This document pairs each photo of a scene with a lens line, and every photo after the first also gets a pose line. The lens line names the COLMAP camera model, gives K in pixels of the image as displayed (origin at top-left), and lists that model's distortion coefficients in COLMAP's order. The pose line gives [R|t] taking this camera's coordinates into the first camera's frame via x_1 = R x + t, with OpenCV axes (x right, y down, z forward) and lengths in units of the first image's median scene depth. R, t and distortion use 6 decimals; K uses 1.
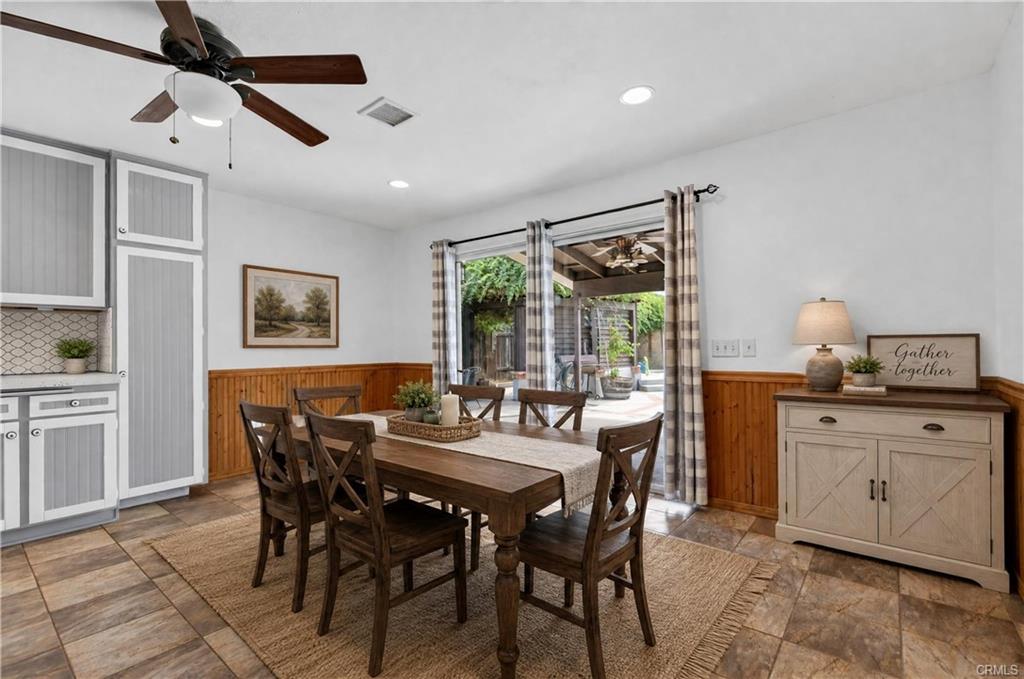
lens RADIAL K [[464.8, 0, 511.9], [0, 464.8, 343.8], [0, 0, 1]] dist [0.004639, 0.000231]
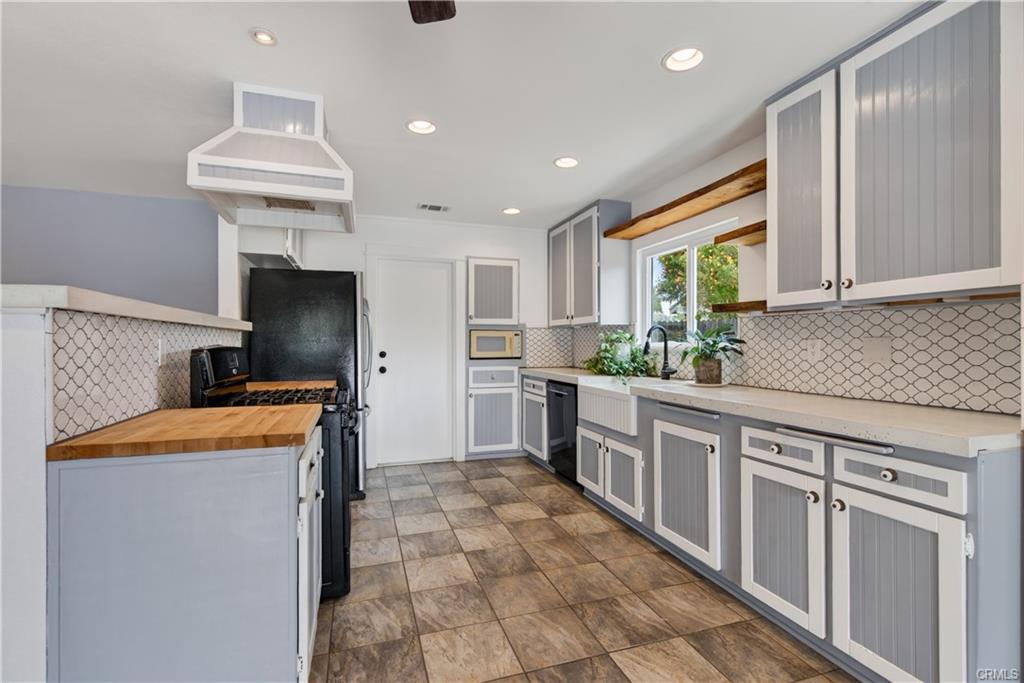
lens RADIAL K [[464.8, 0, 512.0], [0, 464.8, 344.7], [0, 0, 1]] dist [0.004639, 0.000231]
pose [[-0.529321, 0.012877, -0.848324, -0.232823], [0.011326, 0.999903, 0.008112, -0.030214], [0.848346, -0.005314, -0.529416, 0.847181]]
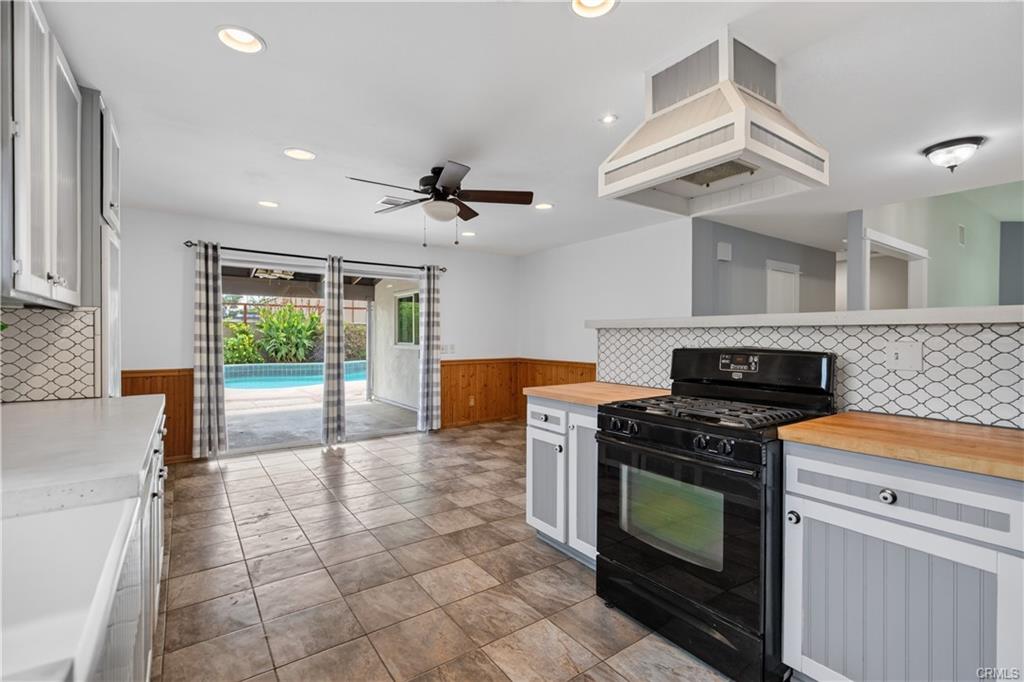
lens RADIAL K [[464.8, 0, 509.5], [0, 464.8, 338.9], [0, 0, 1]] dist [0.004639, 0.000231]
pose [[0.266760, 0.004824, 0.963751, -1.431752], [-0.010280, 0.999945, -0.002159, -0.033981], [-0.963708, -0.009332, 0.266795, 0.192364]]
